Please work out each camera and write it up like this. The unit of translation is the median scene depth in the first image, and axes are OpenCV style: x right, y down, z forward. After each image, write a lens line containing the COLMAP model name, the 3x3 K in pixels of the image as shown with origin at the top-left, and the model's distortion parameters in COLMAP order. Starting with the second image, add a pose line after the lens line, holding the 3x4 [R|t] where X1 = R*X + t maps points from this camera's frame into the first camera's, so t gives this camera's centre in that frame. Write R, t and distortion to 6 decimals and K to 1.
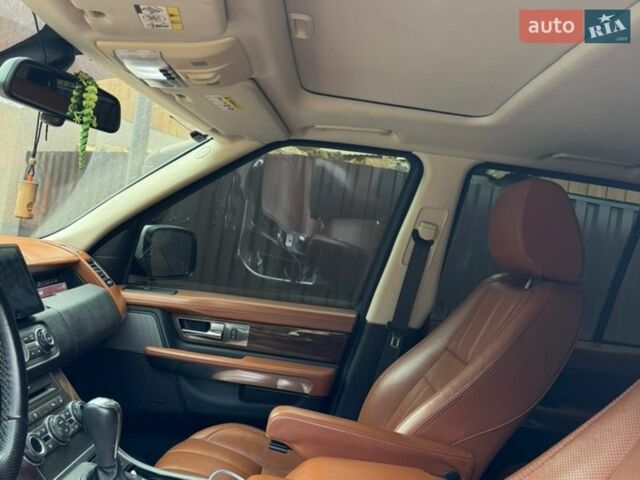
lens RADIAL K [[538.7, 0, 320.0], [0, 538.7, 240.0], [0, 0, 1]] dist [0.003602, -0.110755]
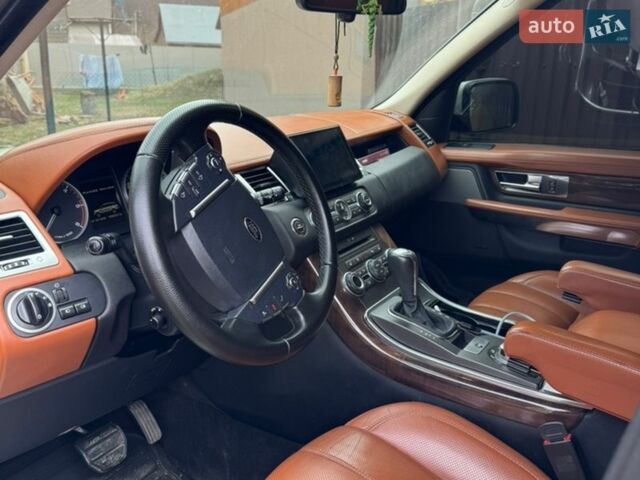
lens RADIAL K [[538.7, 0, 320.0], [0, 538.7, 240.0], [0, 0, 1]] dist [0.003602, -0.110755]
pose [[0.800788, 0.038188, -0.597729, 0.108008], [0.135116, 0.960723, 0.242396, -0.031024], [0.583508, -0.274870, 0.764176, -0.038545]]
